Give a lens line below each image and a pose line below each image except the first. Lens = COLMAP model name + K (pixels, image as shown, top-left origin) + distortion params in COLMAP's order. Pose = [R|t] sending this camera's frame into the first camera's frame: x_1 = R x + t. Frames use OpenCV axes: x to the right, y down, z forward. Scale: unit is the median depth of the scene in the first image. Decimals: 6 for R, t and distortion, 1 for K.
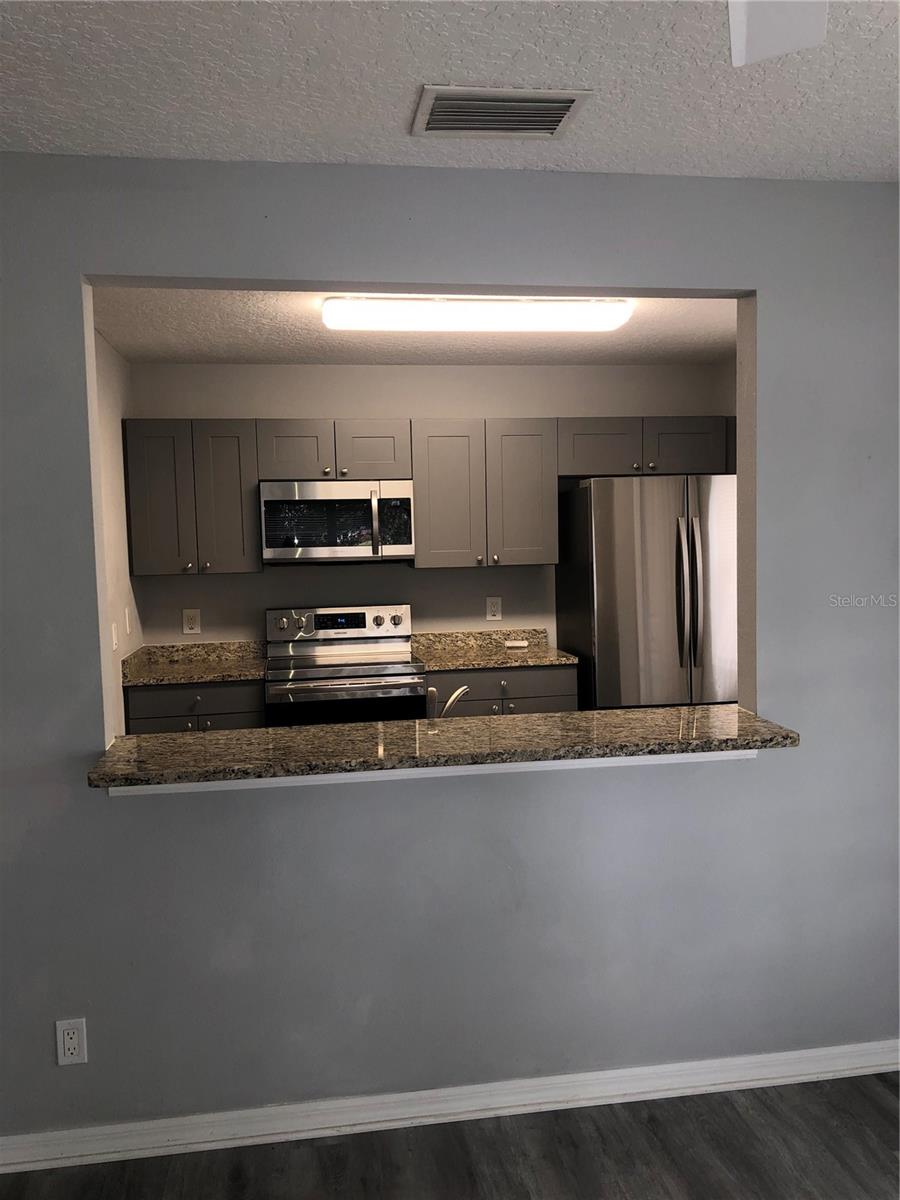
lens RADIAL K [[988.4, 0, 449.7], [0, 988.4, 598.9], [0, 0, 1]] dist [-0.011306, -0.012191]
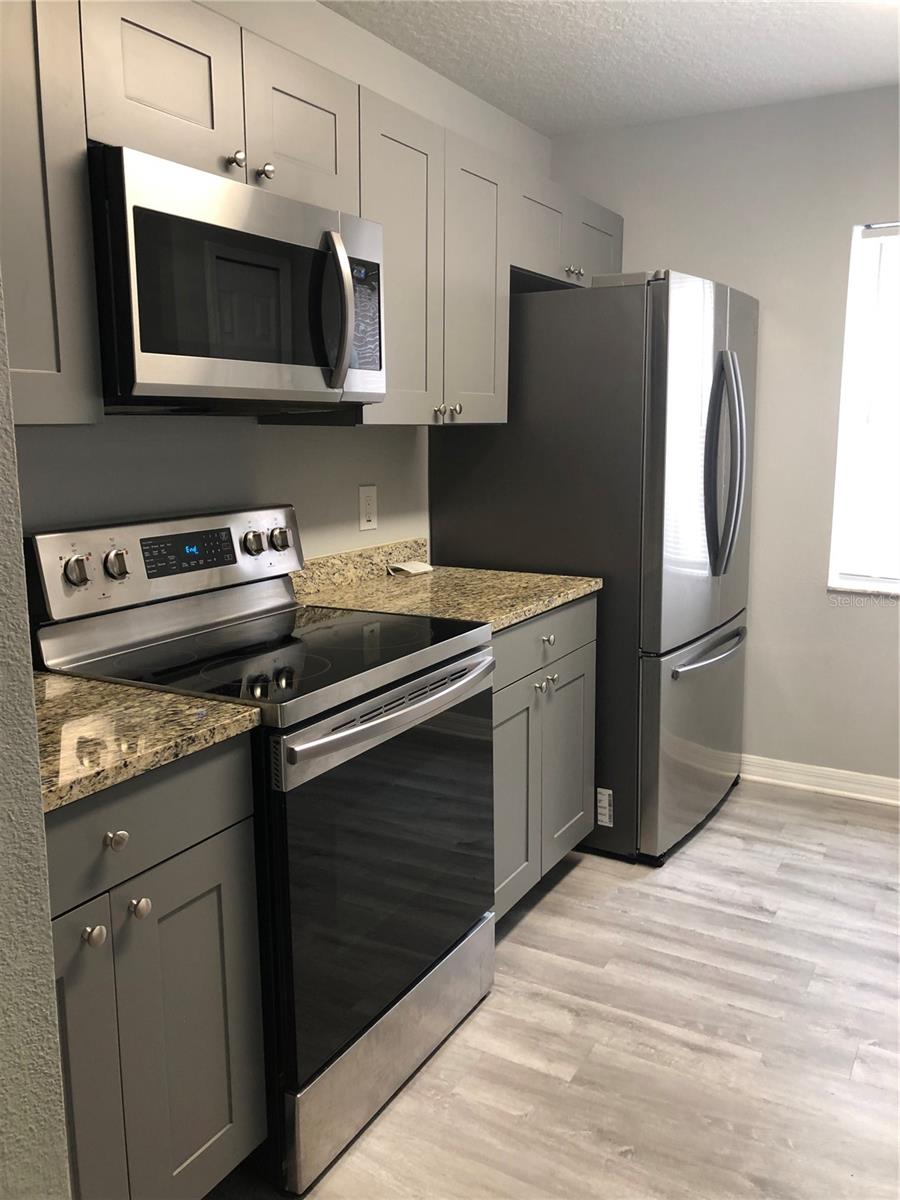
lens RADIAL K [[988.4, 0, 450.3], [0, 988.4, 598.5], [0, 0, 1]] dist [-0.011306, -0.012191]
pose [[0.603203, -0.116018, 0.789105, -0.364486], [0.039976, 0.992518, 0.115367, -0.001495], [-0.796586, -0.038045, 0.603327, 0.641113]]
